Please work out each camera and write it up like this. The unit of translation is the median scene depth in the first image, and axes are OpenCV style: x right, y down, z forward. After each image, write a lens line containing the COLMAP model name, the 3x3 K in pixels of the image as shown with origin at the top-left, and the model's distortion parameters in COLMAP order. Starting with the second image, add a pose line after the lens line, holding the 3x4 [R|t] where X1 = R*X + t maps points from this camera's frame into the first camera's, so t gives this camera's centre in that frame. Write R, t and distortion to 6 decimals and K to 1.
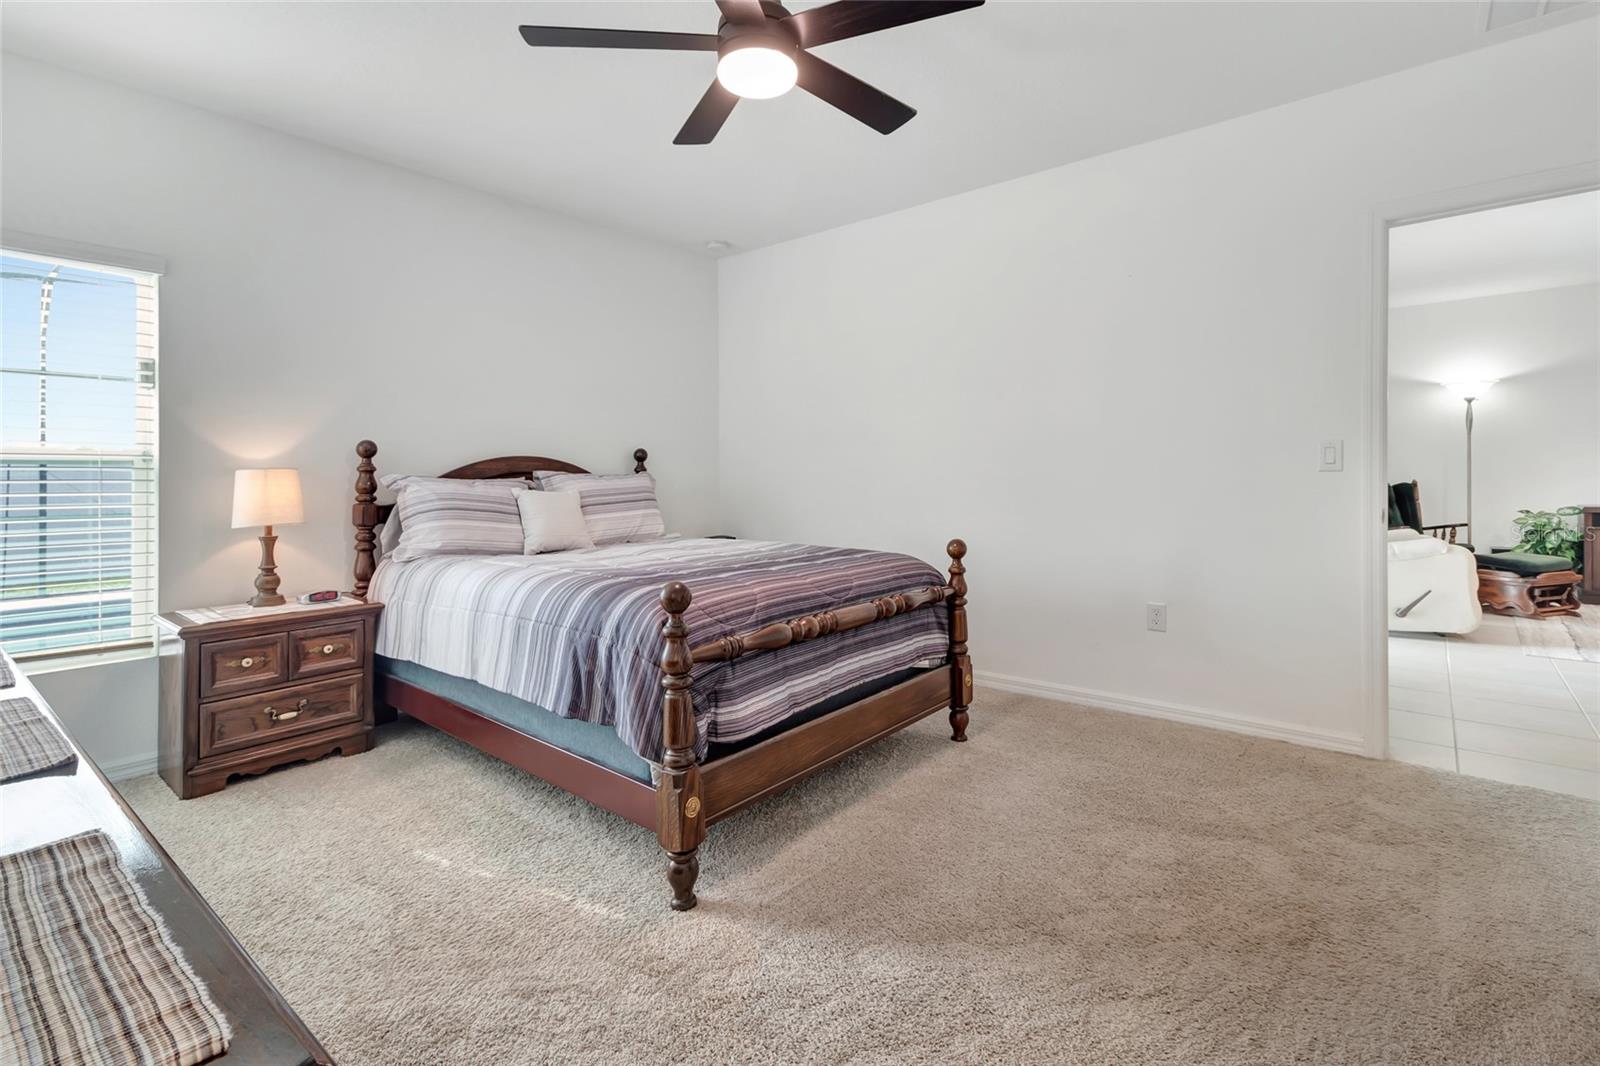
lens RADIAL K [[756.2, 0, 802.4], [0, 756.2, 478.7], [0, 0, 1]] dist [0.025736, -0.000101]
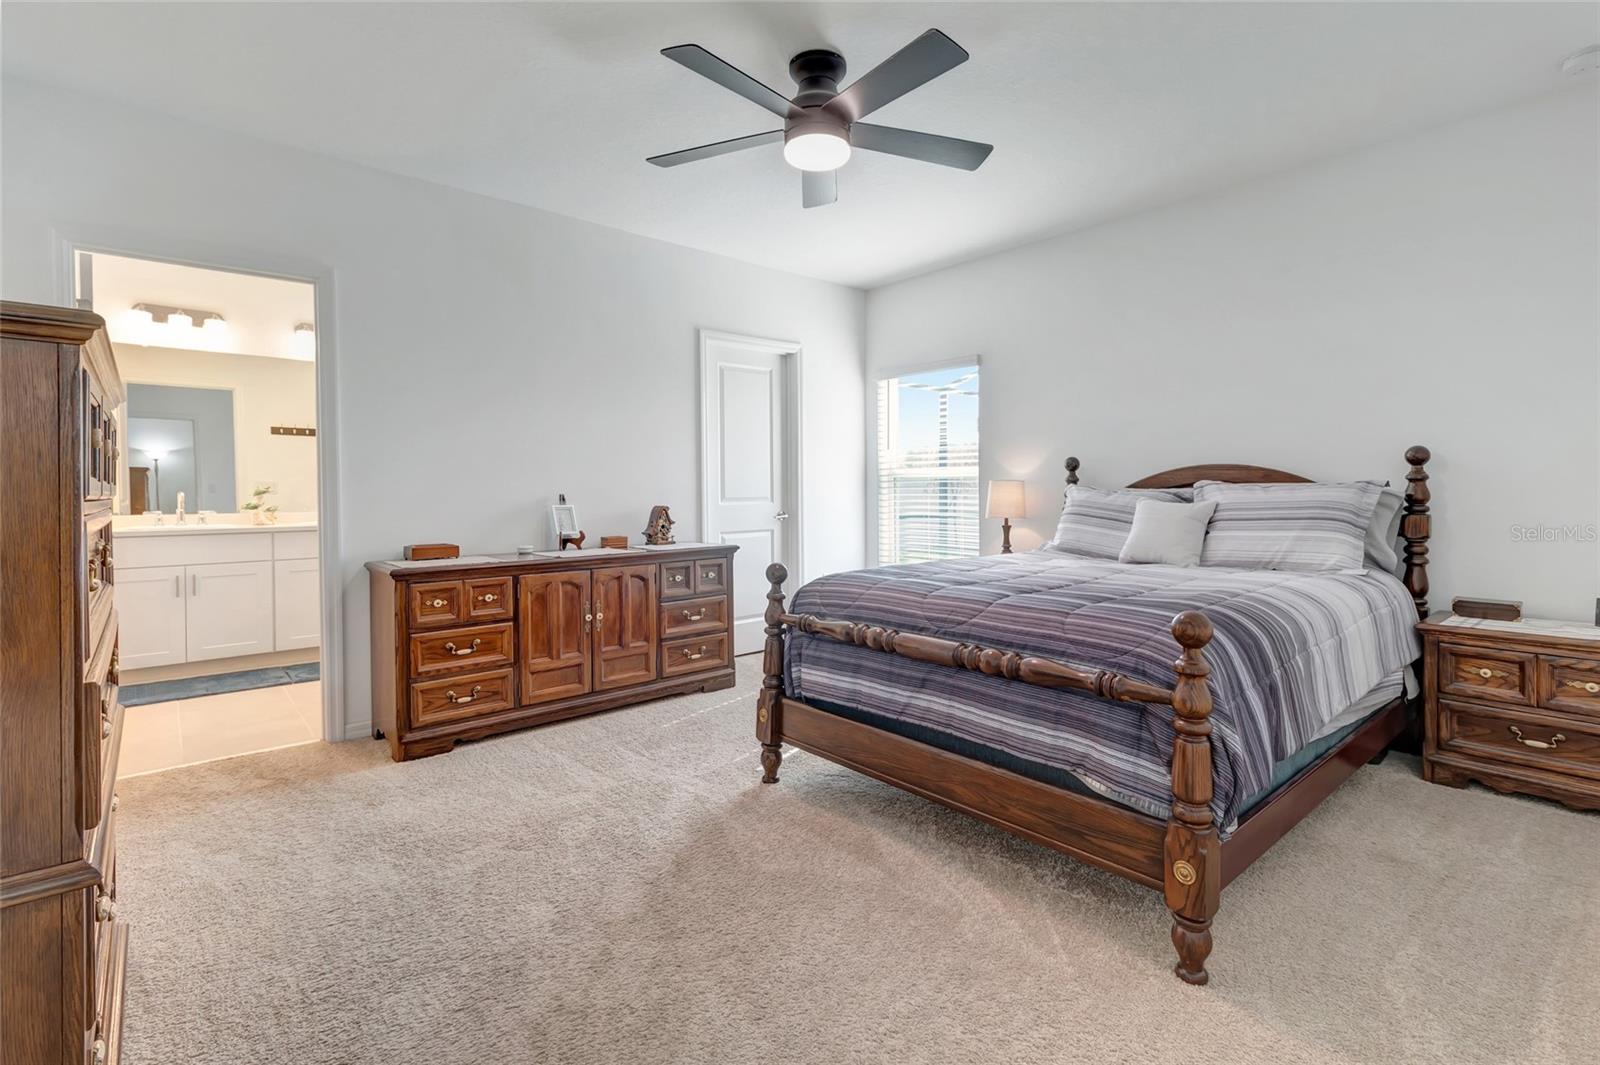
lens RADIAL K [[753.4, 0, 806.1], [0, 753.4, 494.7], [0, 0, 1]] dist [0.000888, 0.000090]
pose [[-0.172605, 0.018628, -0.984815, 0.922735], [0.000905, 0.999824, 0.018754, -0.013536], [0.984991, 0.002345, -0.172591, 0.977344]]
